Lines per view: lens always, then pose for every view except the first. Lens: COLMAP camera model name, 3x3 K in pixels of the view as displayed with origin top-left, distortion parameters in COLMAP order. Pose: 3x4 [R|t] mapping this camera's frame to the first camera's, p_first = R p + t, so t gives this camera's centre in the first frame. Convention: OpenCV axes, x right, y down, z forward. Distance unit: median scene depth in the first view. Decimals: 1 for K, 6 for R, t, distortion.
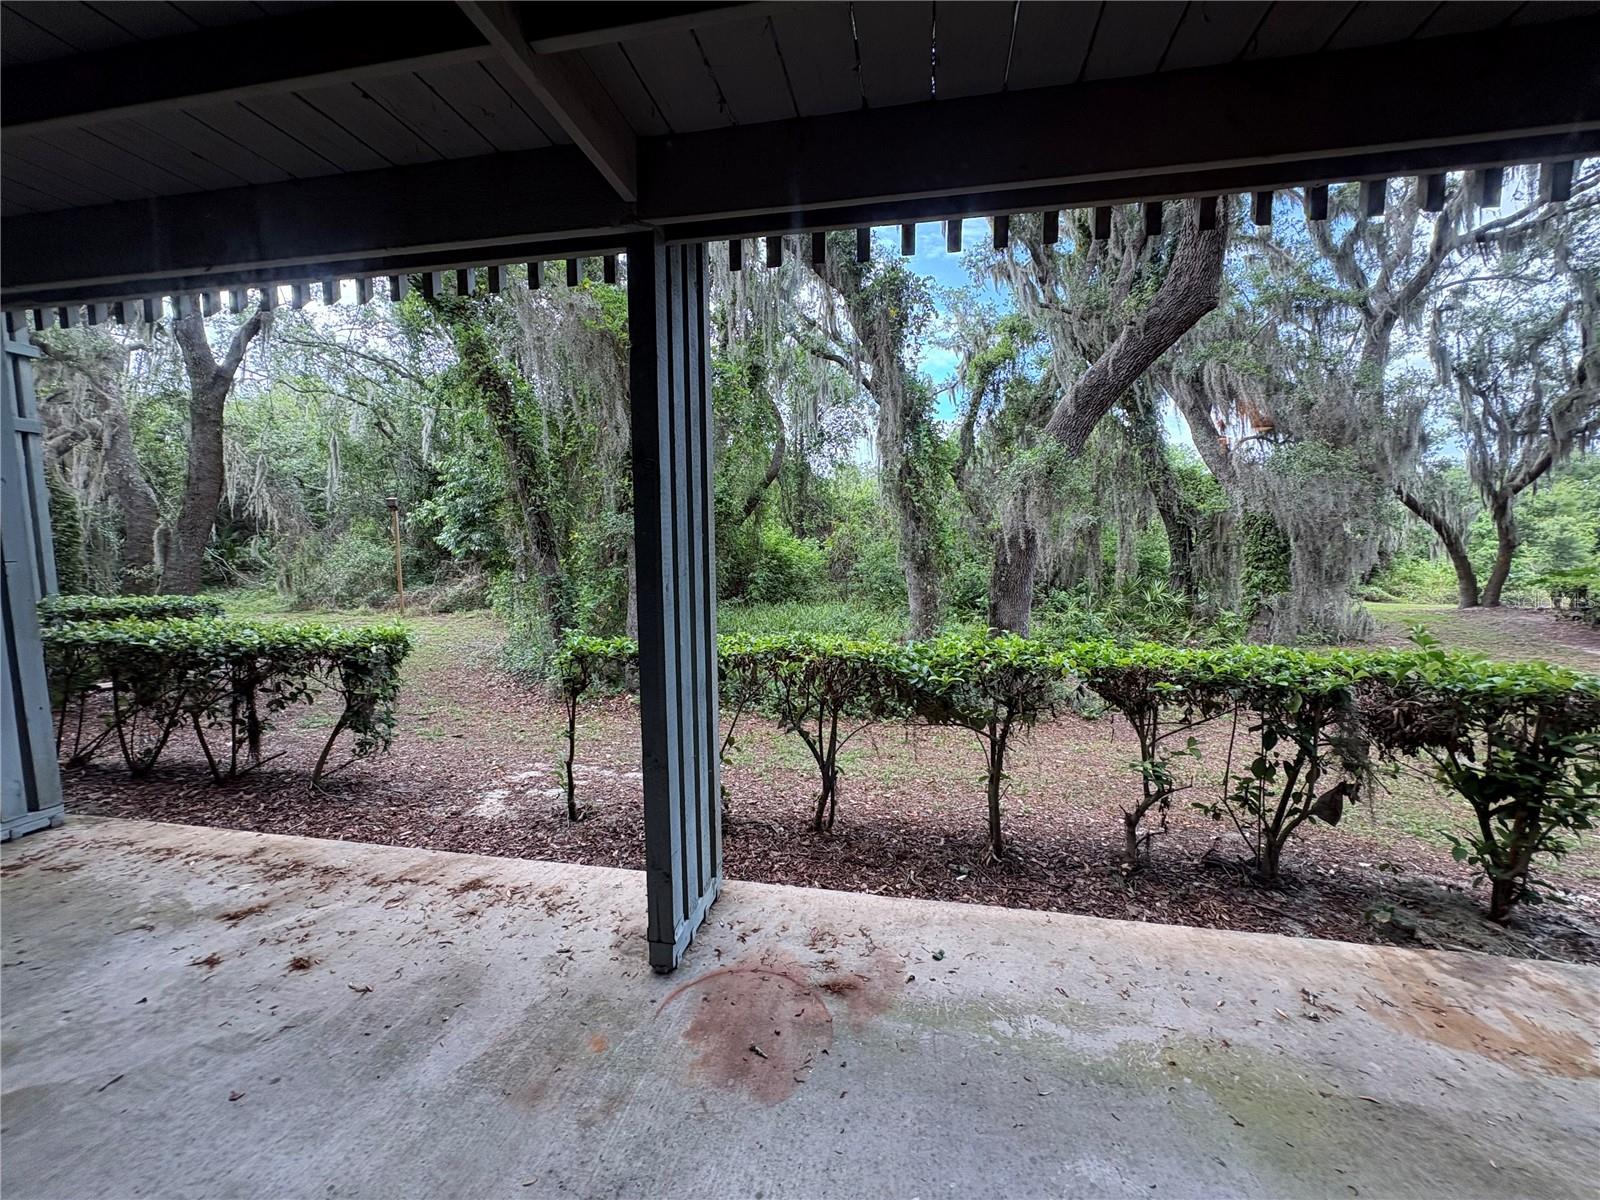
lens RADIAL K [[640.4, 0, 800.0], [0, 640.4, 600.0], [0, 0, 1]] dist [0.000059, -0.000067]
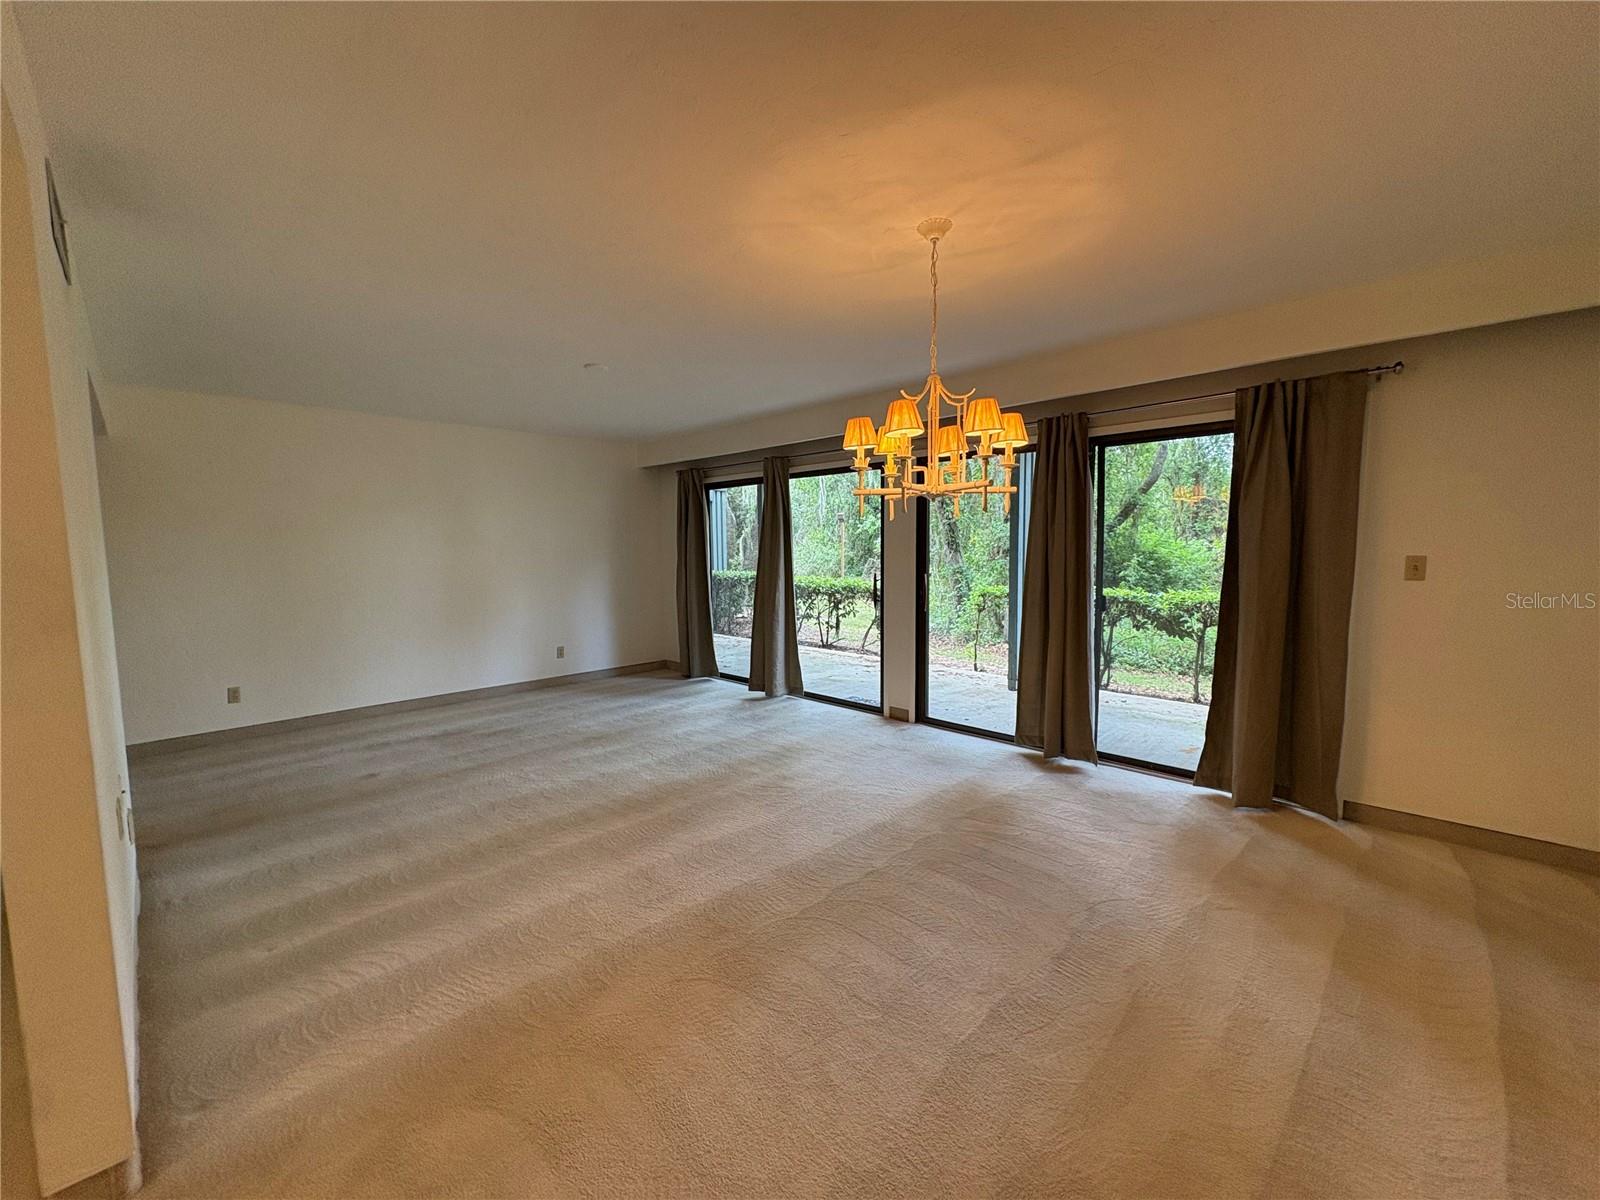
lens RADIAL K [[640.4, 0, 800.0], [0, 640.4, 600.0], [0, 0, 1]] dist [0.000059, -0.000067]
pose [[0.835586, 0.044136, -0.547584, 0.118454], [-0.047830, 0.998827, 0.007520, 0.045814], [0.547274, 0.019907, 0.836717, -0.418395]]
